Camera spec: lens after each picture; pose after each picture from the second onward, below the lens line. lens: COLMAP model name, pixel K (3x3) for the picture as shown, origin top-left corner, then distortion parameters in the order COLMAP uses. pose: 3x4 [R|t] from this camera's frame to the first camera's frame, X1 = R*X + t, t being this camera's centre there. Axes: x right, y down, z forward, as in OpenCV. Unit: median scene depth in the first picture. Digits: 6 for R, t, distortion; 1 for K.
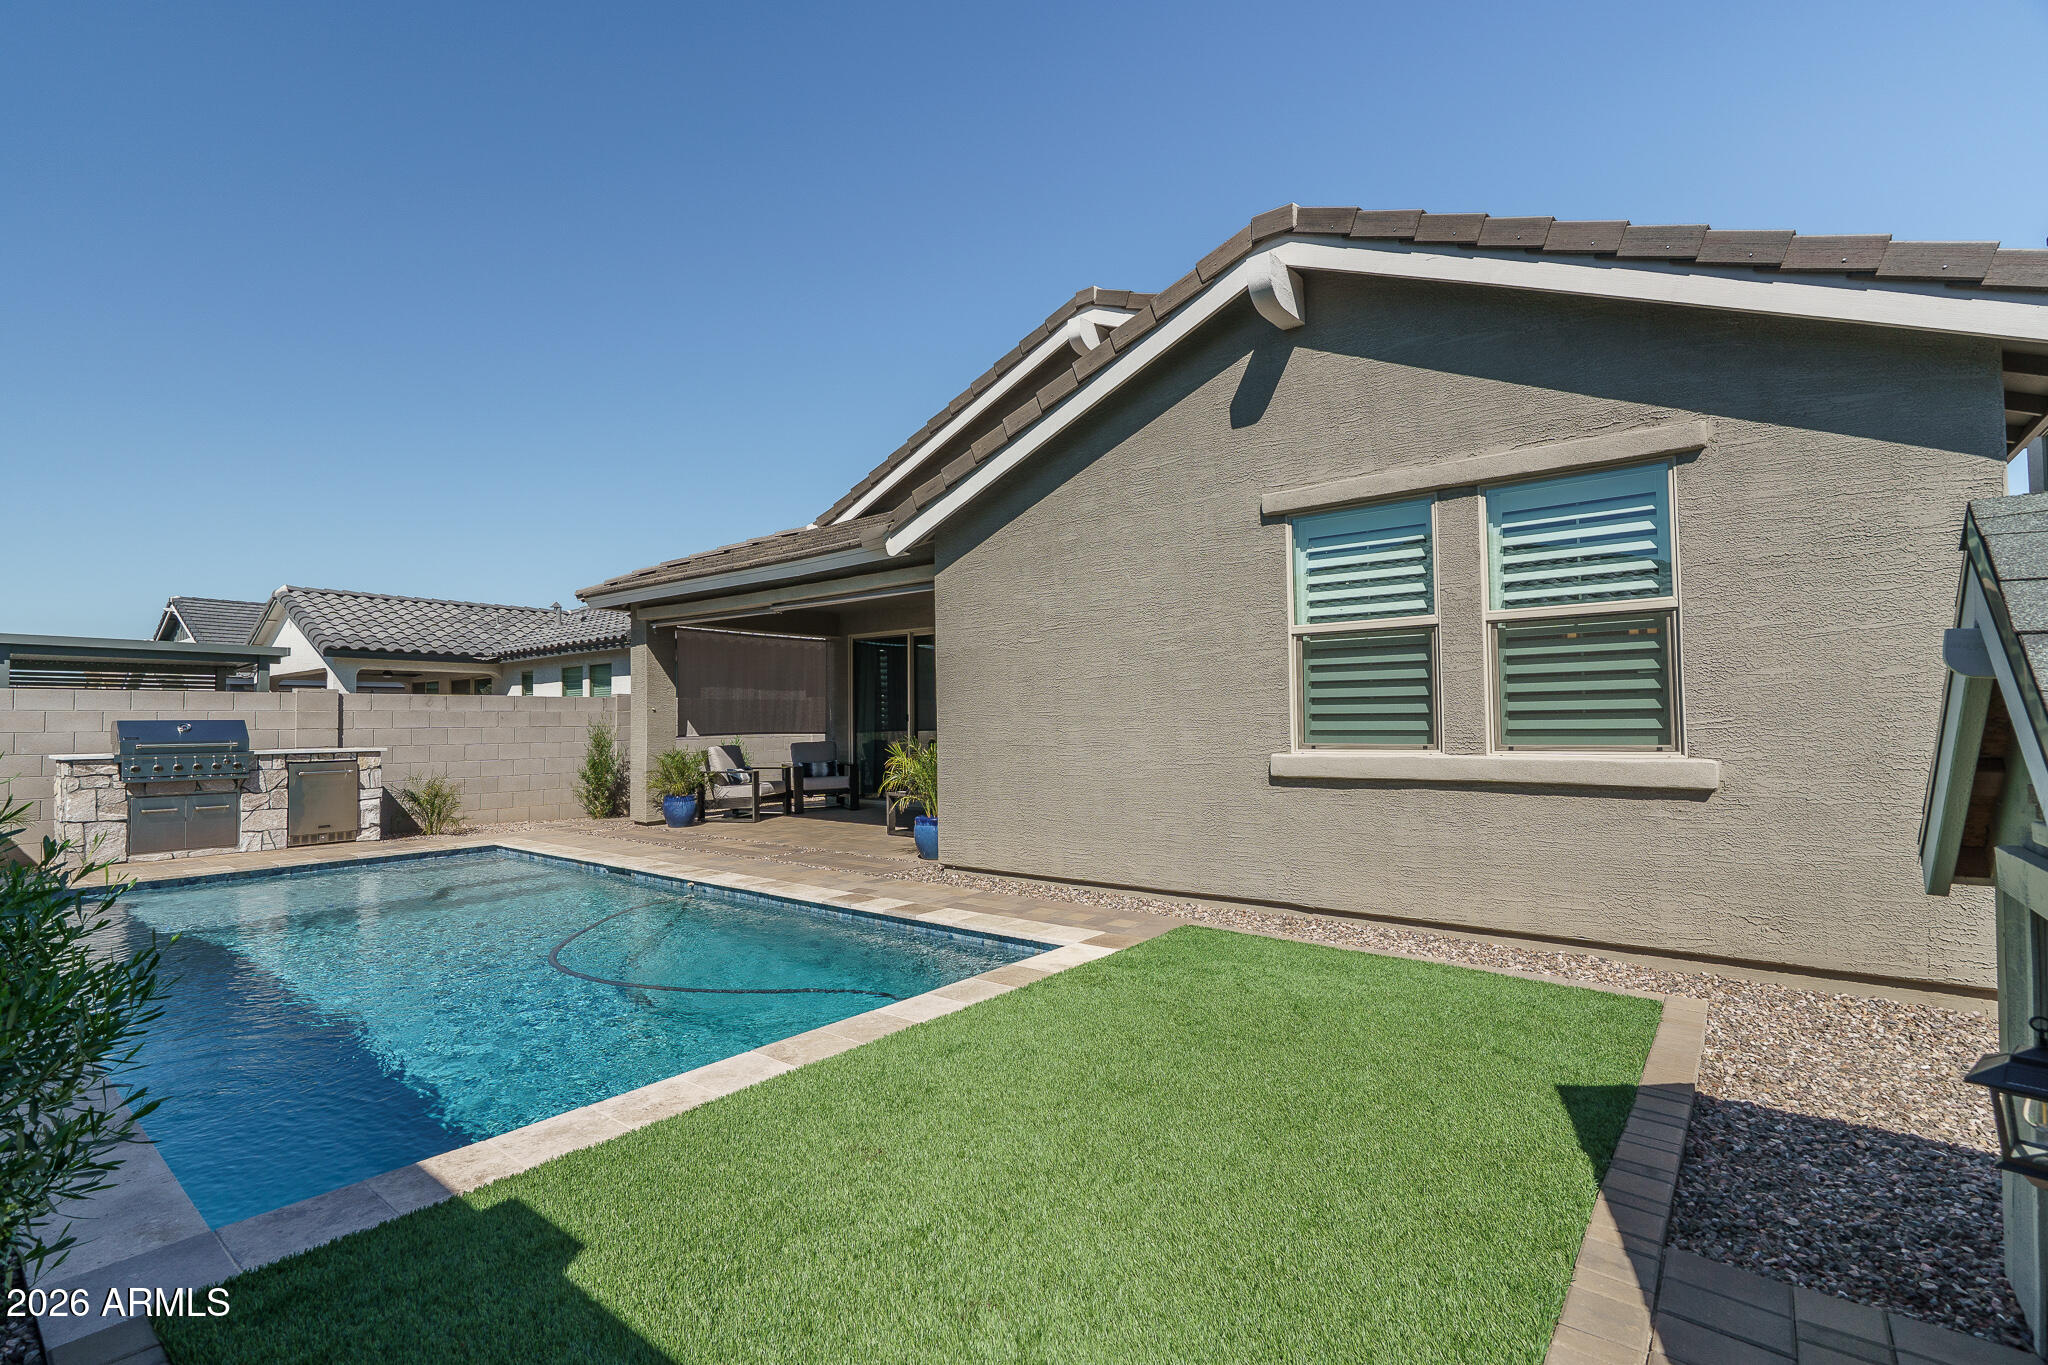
lens RADIAL K [[923.3, 0, 1017.0], [0, 923.3, 689.4], [0, 0, 1]] dist [-0.003630, 0.000791]
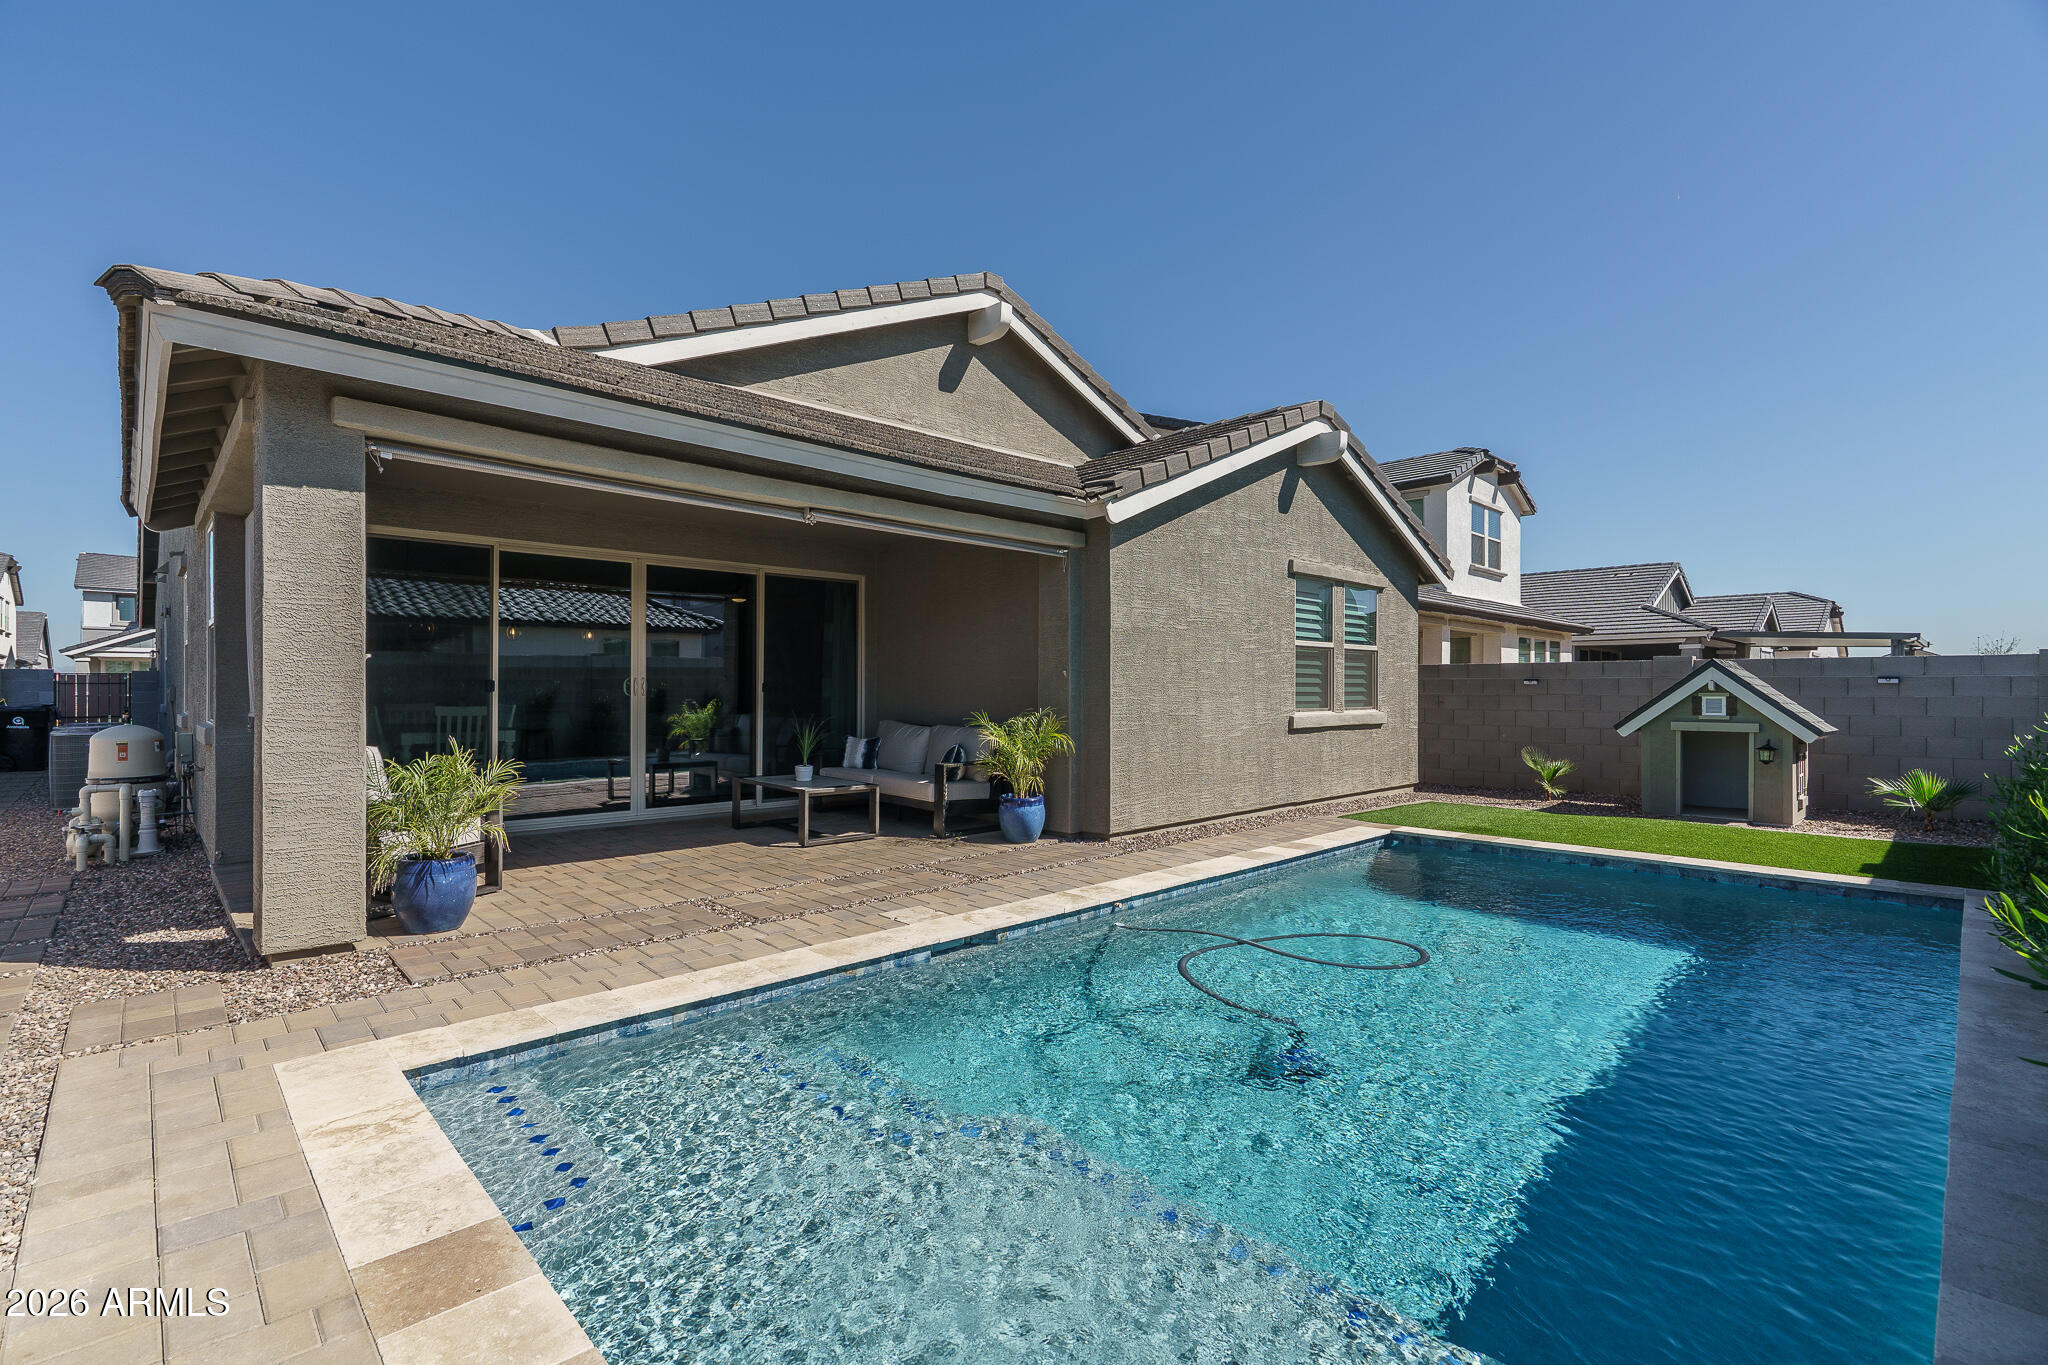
lens RADIAL K [[923.3, 0, 1017.0], [0, 923.3, 689.4], [0, 0, 1]] dist [-0.003630, 0.000791]
pose [[0.123729, 0.011375, 0.992251, -0.897602], [-0.037767, 0.999264, -0.006746, 0.032684], [-0.991597, -0.036639, 0.124068, 0.793904]]
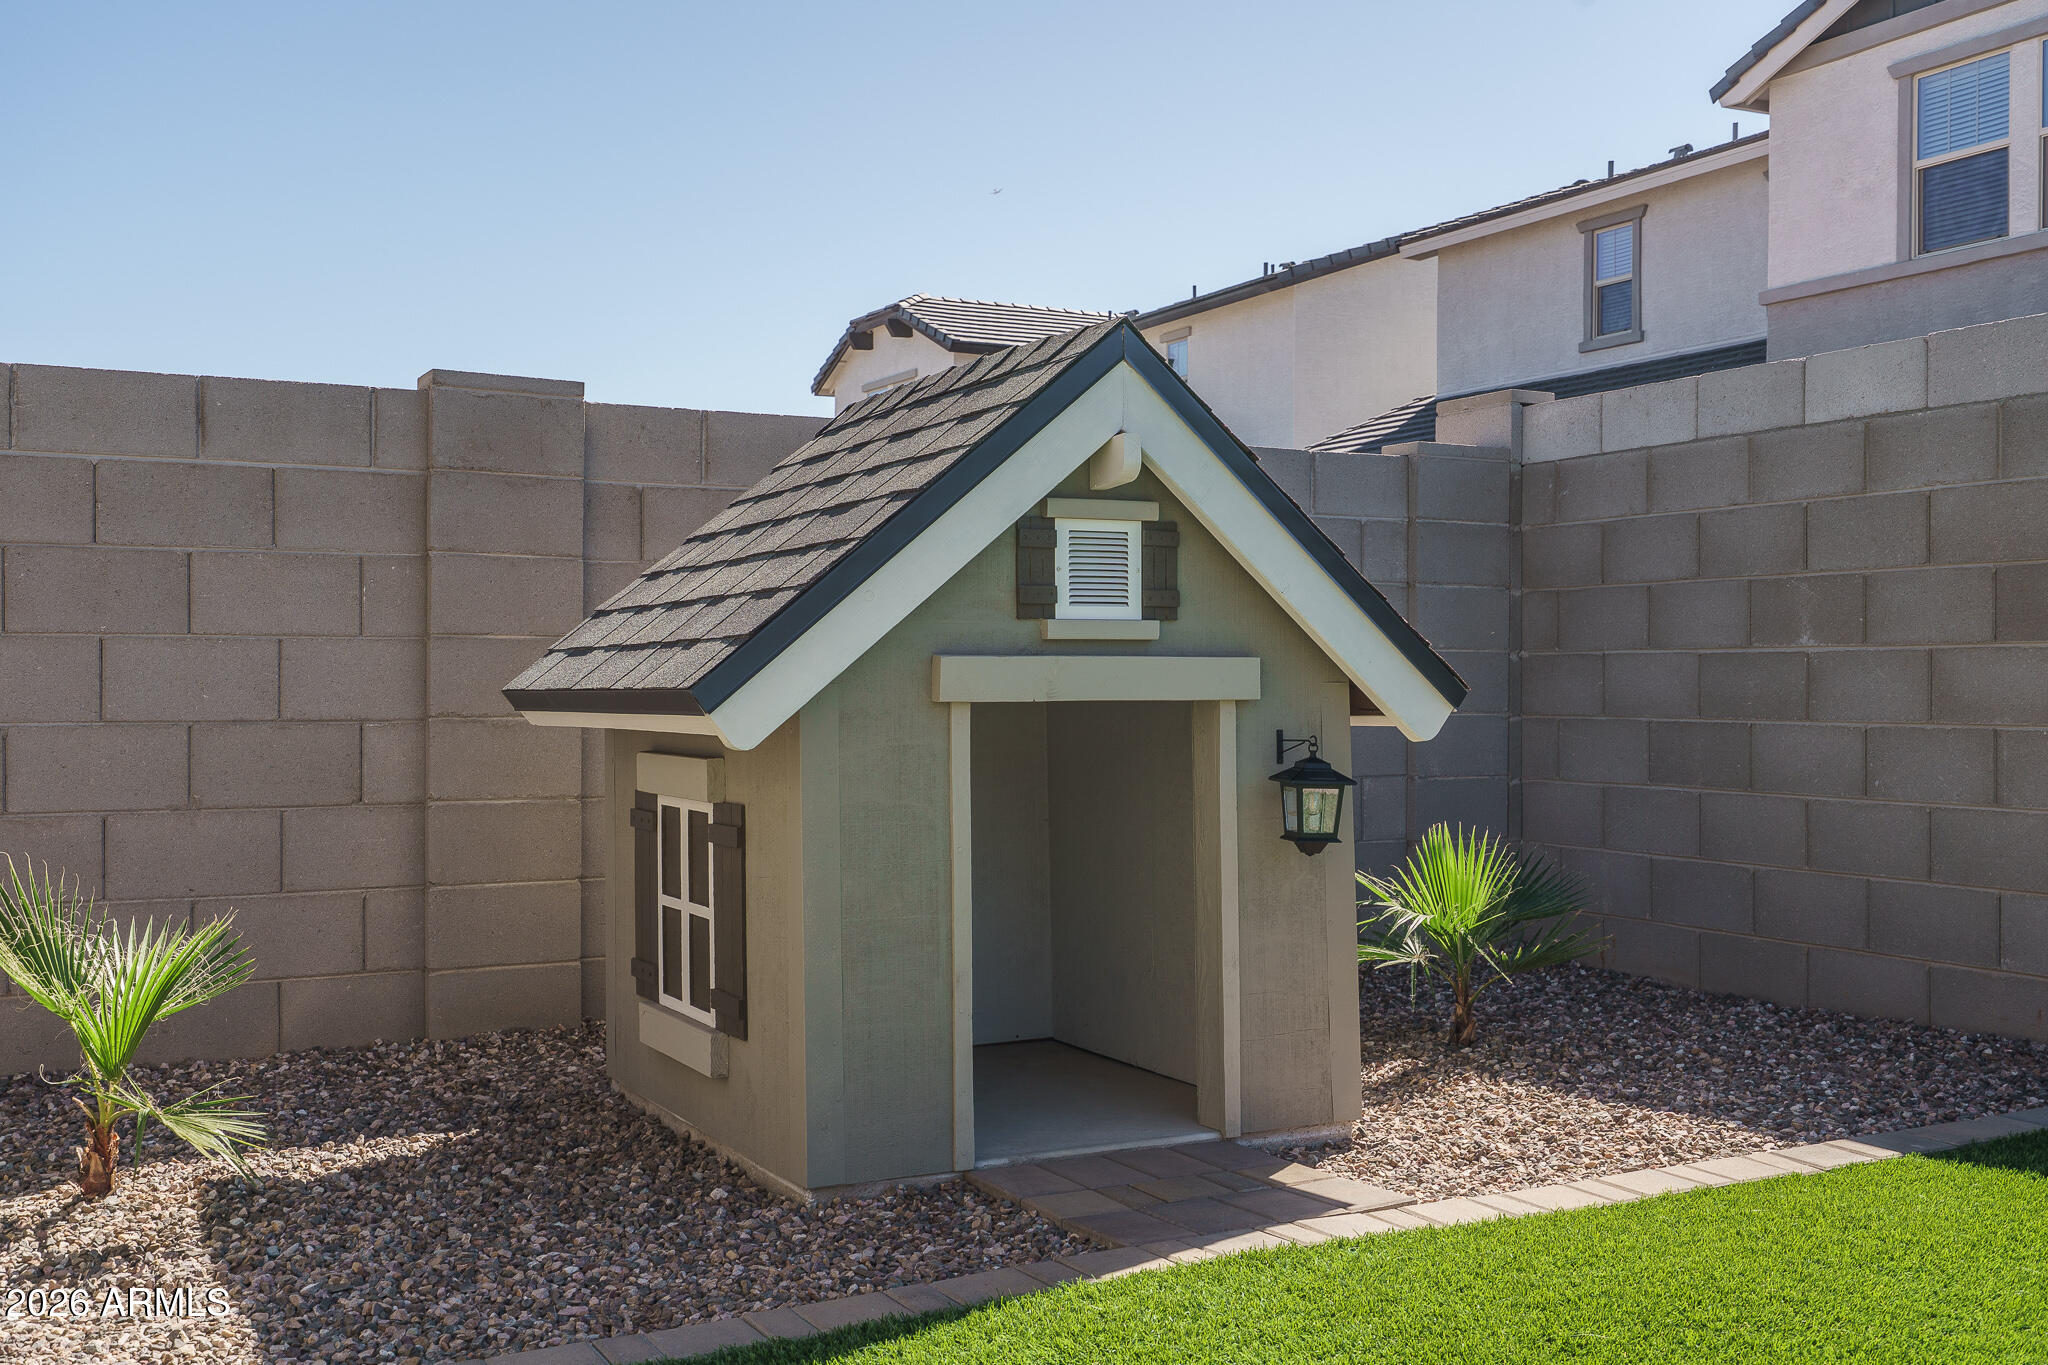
lens RADIAL K [[2017.1, 0, 1024.0], [0, 2017.1, 682.5], [0, 0, 1]] dist [0.004021, -0.009467]
pose [[-0.919317, 0.008691, 0.393423, 0.040555], [-0.005280, 0.999394, -0.034416, 0.053288], [-0.393483, -0.033717, -0.918713, 0.558967]]
